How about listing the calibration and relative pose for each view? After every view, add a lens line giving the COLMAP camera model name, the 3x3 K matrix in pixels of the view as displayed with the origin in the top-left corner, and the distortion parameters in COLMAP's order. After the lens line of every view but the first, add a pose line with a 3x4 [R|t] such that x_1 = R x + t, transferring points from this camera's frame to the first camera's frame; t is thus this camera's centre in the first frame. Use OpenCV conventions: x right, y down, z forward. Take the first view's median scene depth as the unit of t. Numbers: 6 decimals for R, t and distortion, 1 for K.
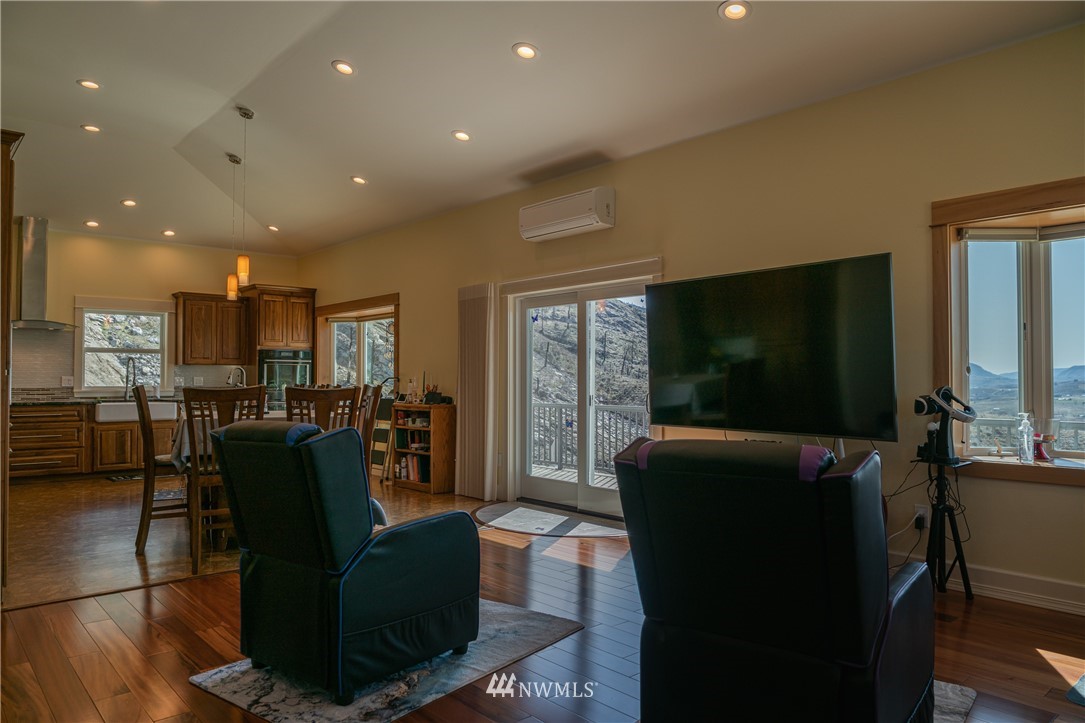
lens RADIAL K [[727.7, 0, 542.5], [0, 727.7, 361.5], [0, 0, 1]] dist [-0.028009, 0.005795]
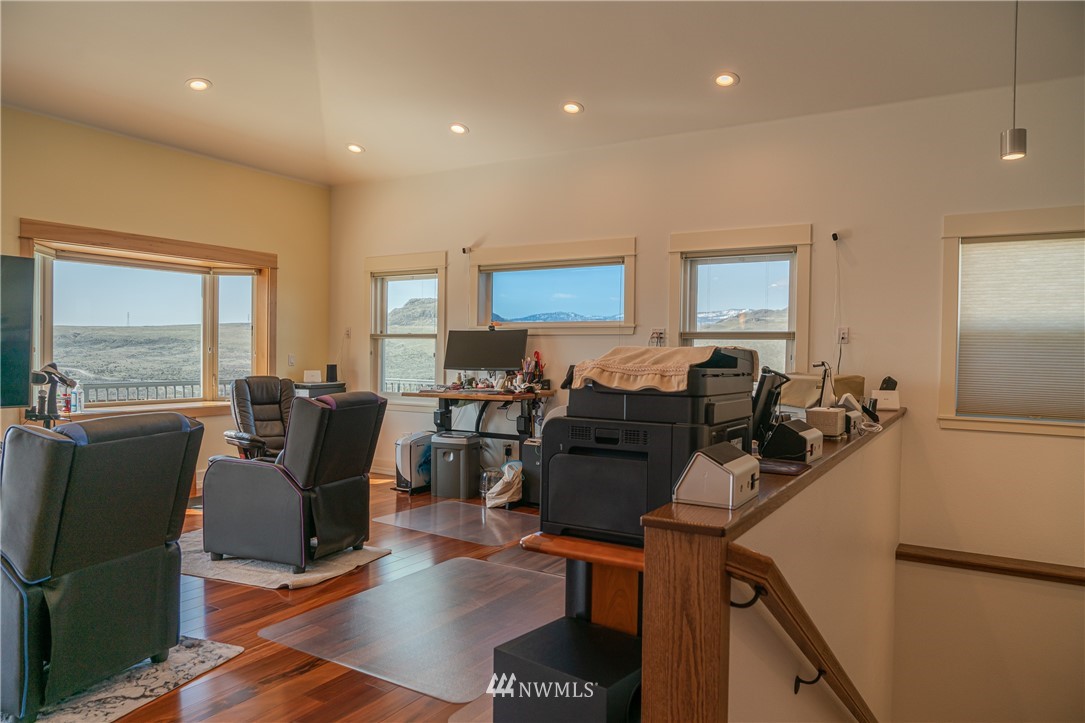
lens RADIAL K [[716.9, 0, 540.0], [0, 716.9, 366.5], [0, 0, 1]] dist [-0.030590, 0.017456]
pose [[-0.289117, -0.026656, 0.956923, -0.443793], [-0.037038, 0.999175, 0.016642, -0.006560], [-0.956577, -0.030631, -0.289866, 0.229672]]
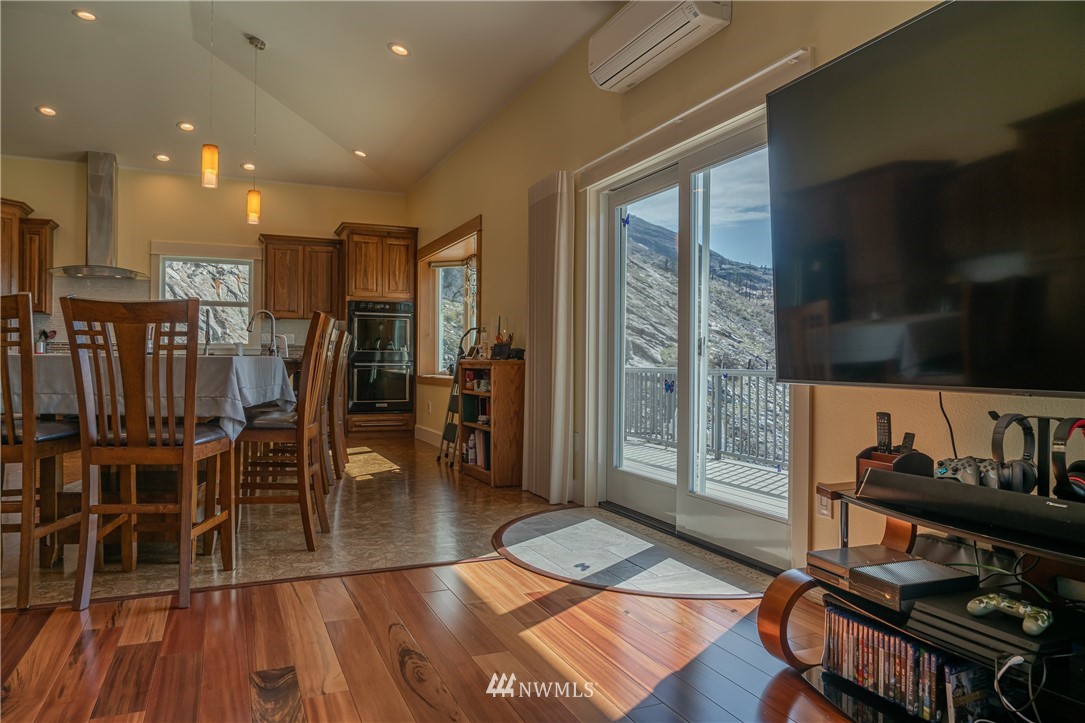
lens RADIAL K [[727.7, 0, 542.5], [0, 727.7, 361.5], [0, 0, 1]] dist [-0.028009, 0.005795]
pose [[0.951318, 0.006338, -0.308147, 0.093134], [0.001194, 0.999705, 0.024250, 0.038260], [0.308210, -0.023437, 0.951030, 0.302639]]
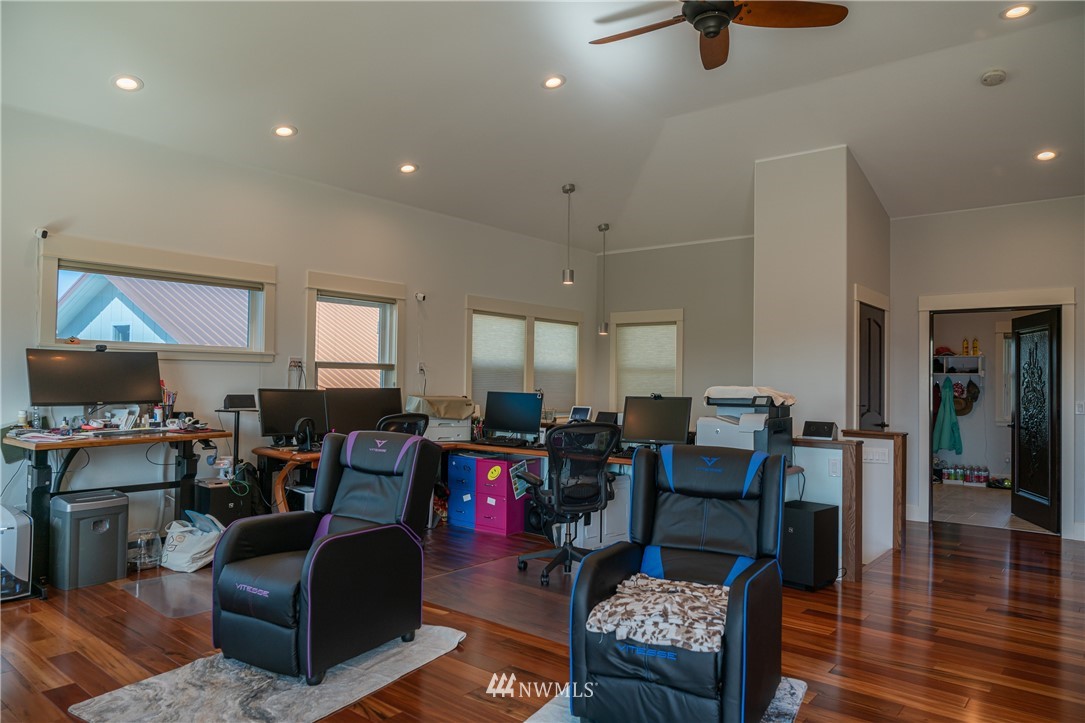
lens RADIAL K [[716.9, 0, 540.0], [0, 716.9, 366.5], [0, 0, 1]] dist [-0.030590, 0.017456]
pose [[-0.987487, -0.016134, -0.156873, 0.035378], [-0.008958, 0.998885, -0.046348, 0.004668], [0.157446, -0.044363, -0.986531, 0.664286]]
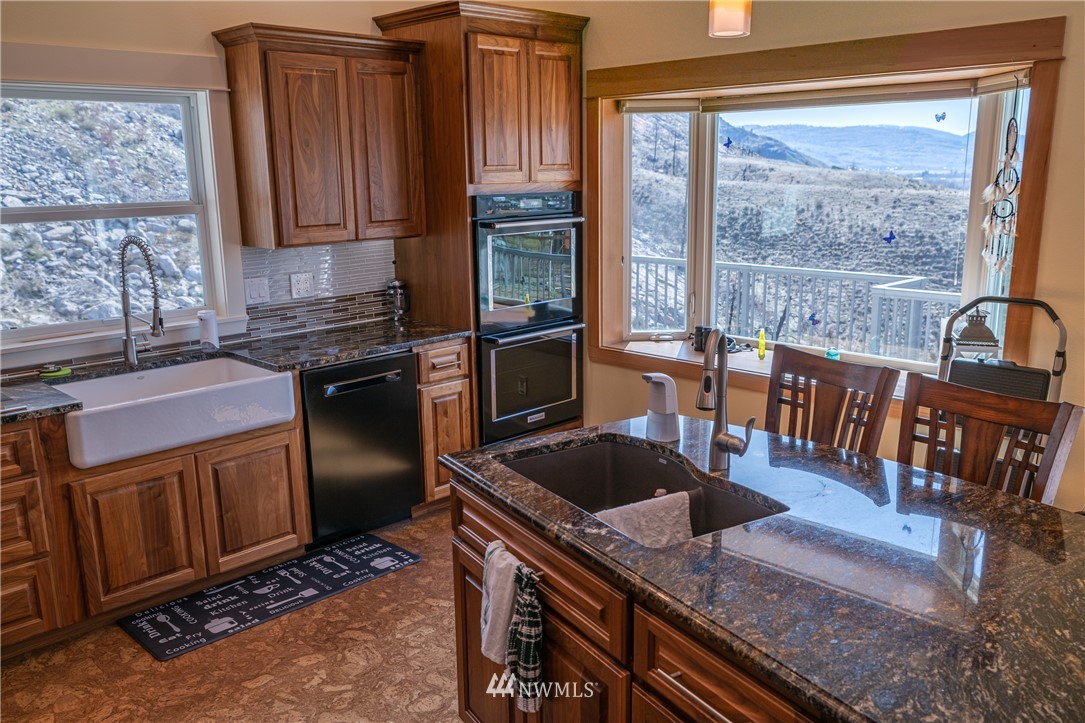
lens RADIAL K [[900.0, 0, 542.6], [0, 900.0, 368.2], [0, 0, 1]] dist [-0.006699, 0.006159]
pose [[0.998344, -0.027227, 0.050667, -0.431025], [0.013987, 0.969347, 0.245296, -0.048092], [-0.055793, -0.244181, 0.968123, 0.616536]]
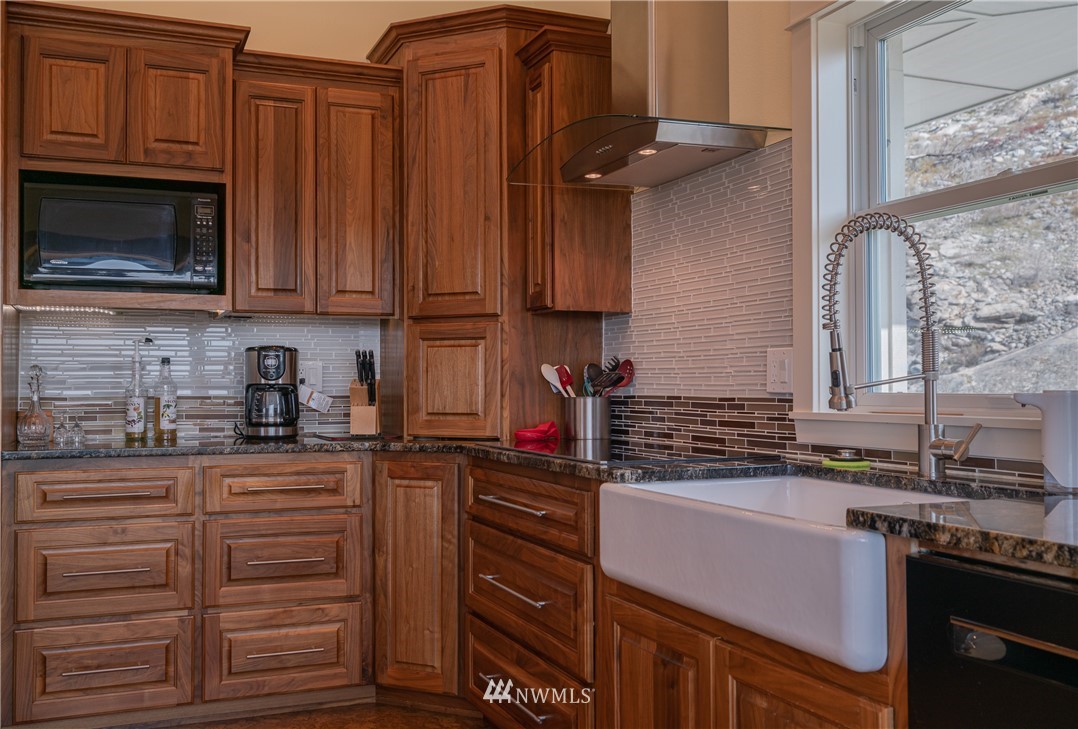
lens RADIAL K [[1029.3, 0, 539.0], [0, 1029.3, 365.2], [0, 0, 1]] dist [0.001446, 0.001284]
pose [[-0.329652, -0.016107, -0.943965, -0.340741], [0.025739, 0.999329, -0.026040, 0.033089], [0.943751, -0.032881, -0.329017, 1.056072]]
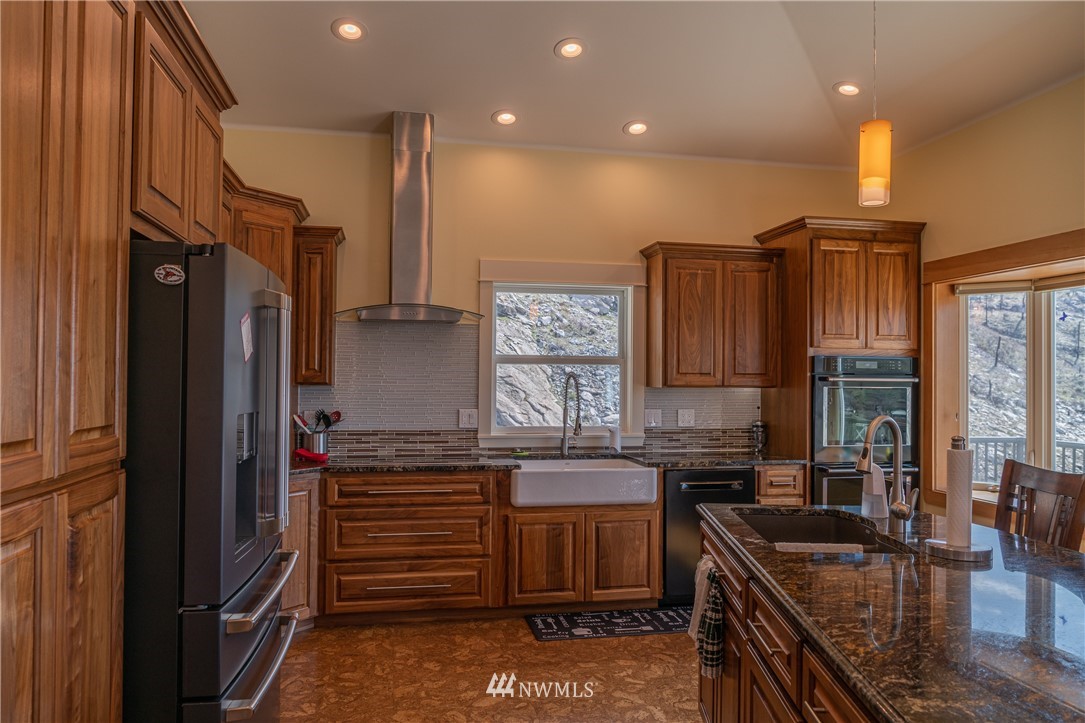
lens RADIAL K [[745.0, 0, 540.0], [0, 745.0, 362.4], [0, 0, 1]] dist [-0.022819, 0.007914]
pose [[0.858652, -0.001678, -0.512556, -0.334006], [0.002933, 0.999994, 0.001641, -0.015471], [0.512550, -0.002912, 0.858652, 0.559155]]
